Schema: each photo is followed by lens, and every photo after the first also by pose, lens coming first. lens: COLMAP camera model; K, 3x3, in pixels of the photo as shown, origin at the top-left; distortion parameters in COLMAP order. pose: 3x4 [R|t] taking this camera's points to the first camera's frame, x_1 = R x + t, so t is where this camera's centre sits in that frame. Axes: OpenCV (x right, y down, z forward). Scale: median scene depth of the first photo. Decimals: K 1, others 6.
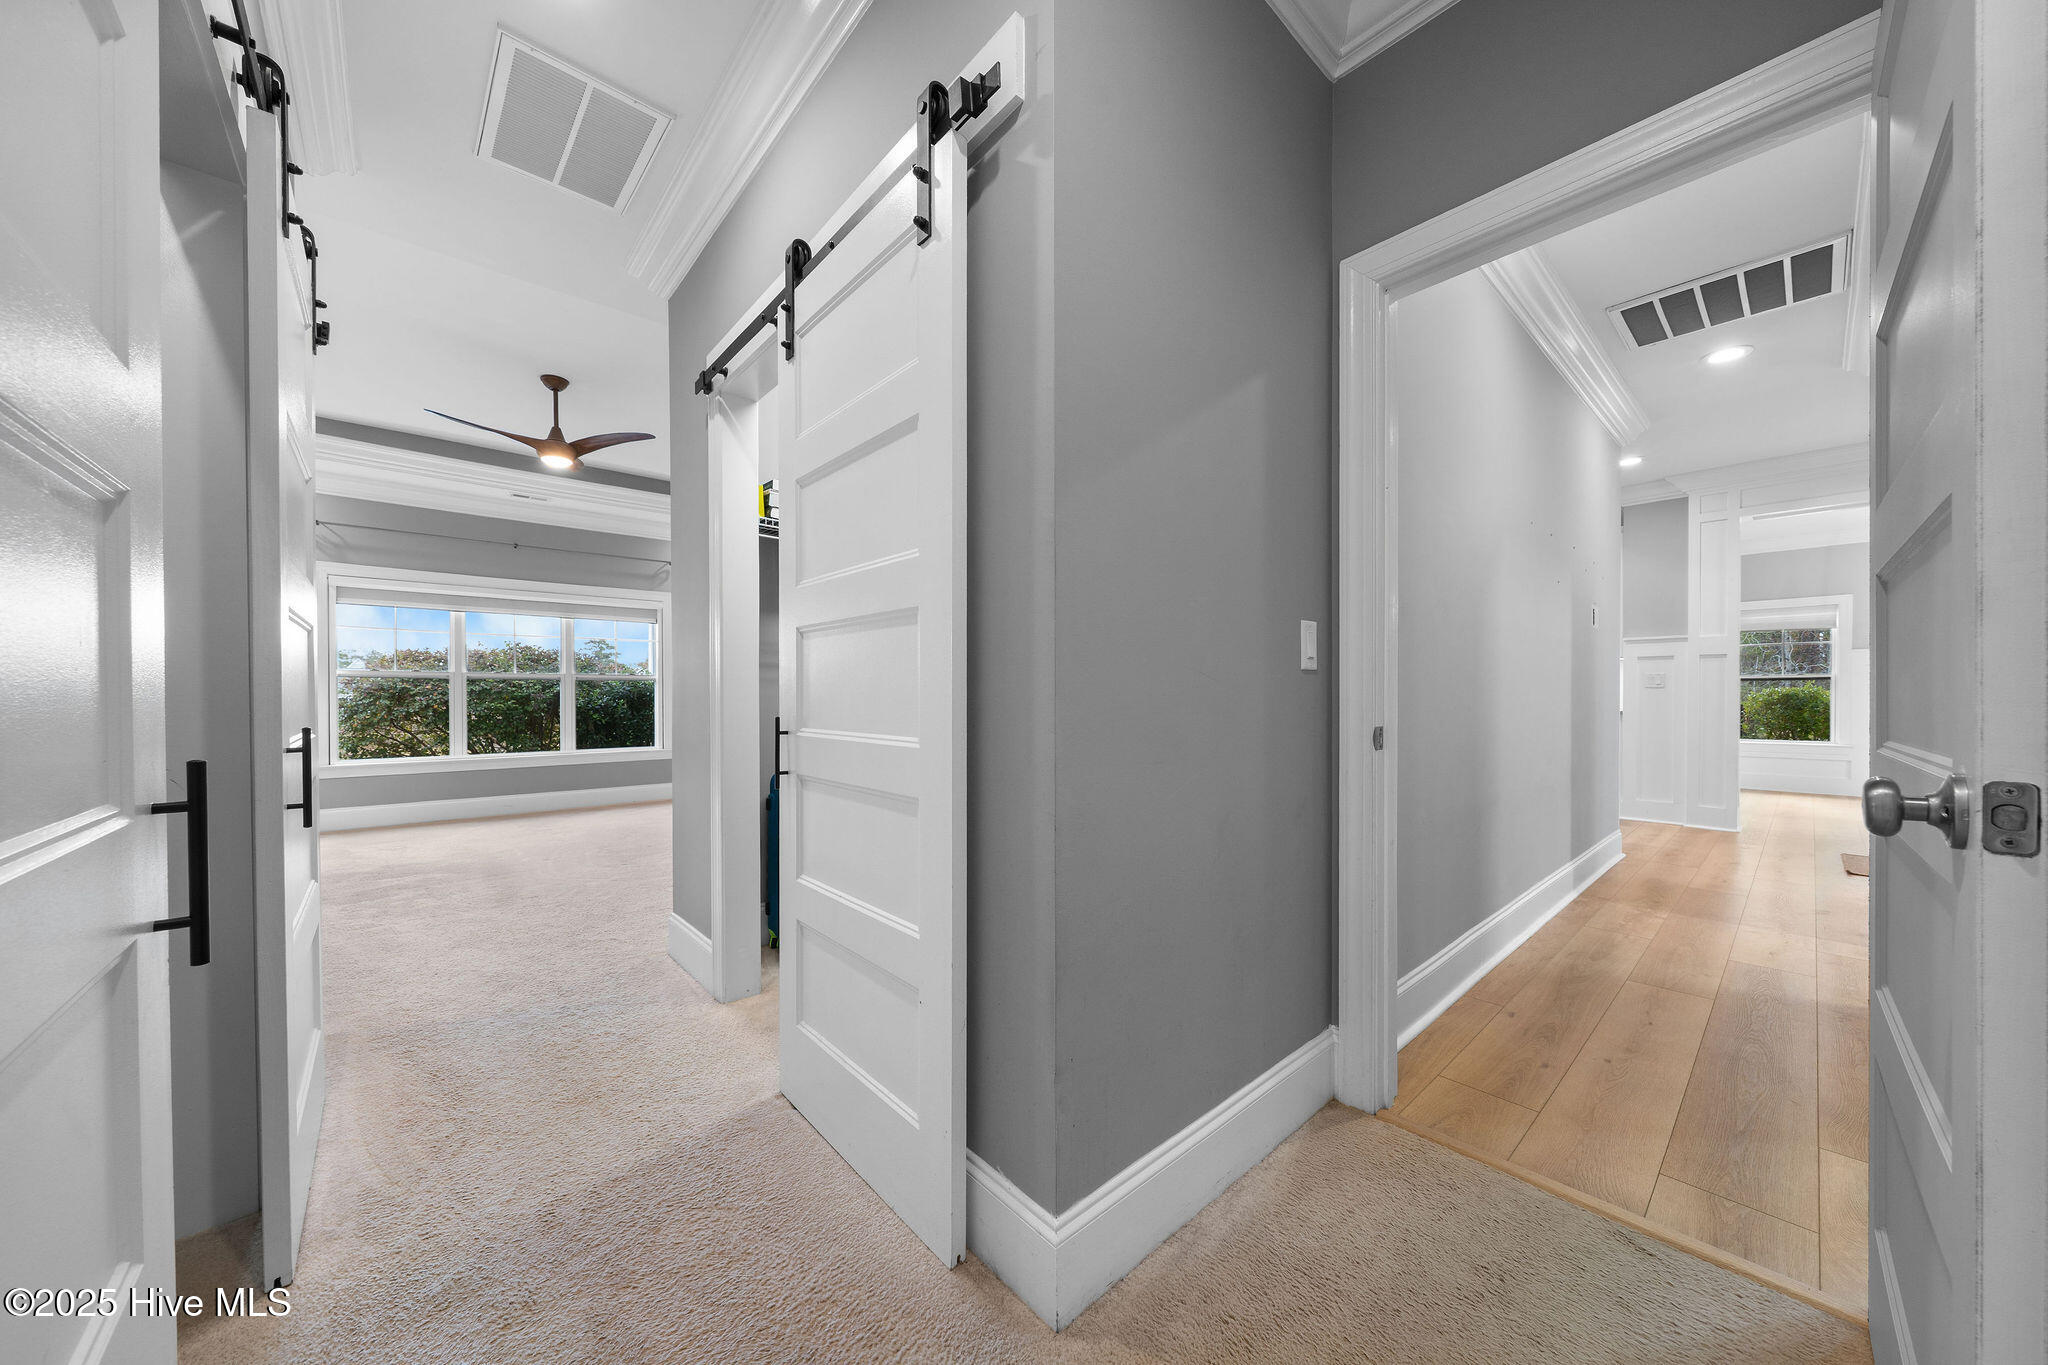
lens RADIAL K [[701.5, 0, 1019.8], [0, 701.5, 699.4], [0, 0, 1]] dist [0.000238, -0.000019]
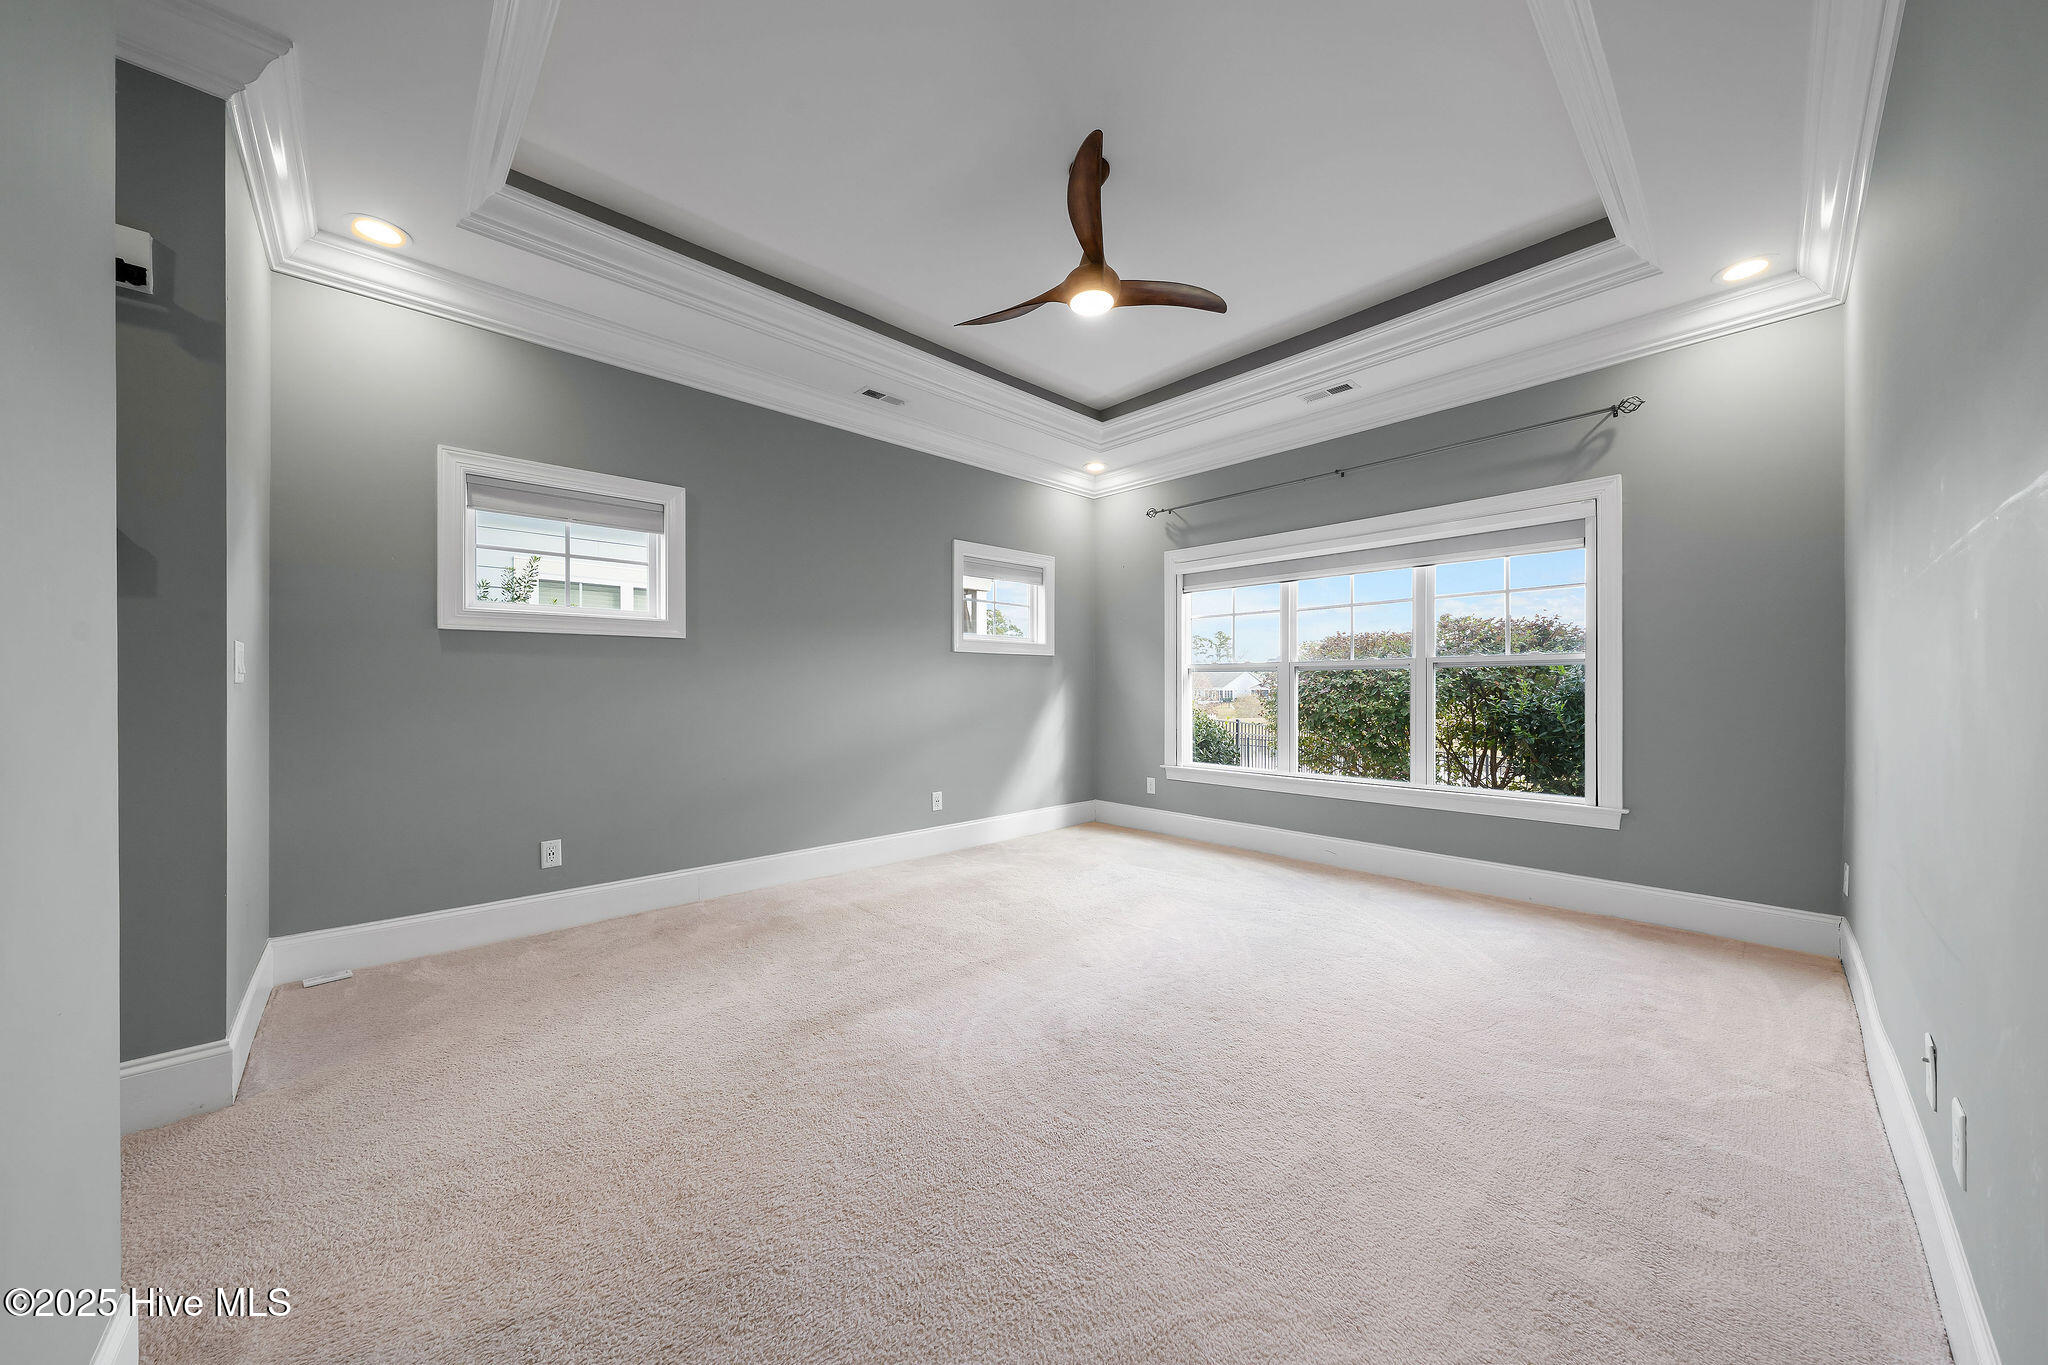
lens RADIAL K [[701.5, 0, 1025.2], [0, 701.5, 685.3], [0, 0, 1]] dist [0.000238, -0.000019]
pose [[0.019192, 0.005228, -0.999802, -0.041866], [0.001440, 0.999985, 0.005257, -0.015959], [0.999815, -0.001540, 0.019185, 0.607981]]
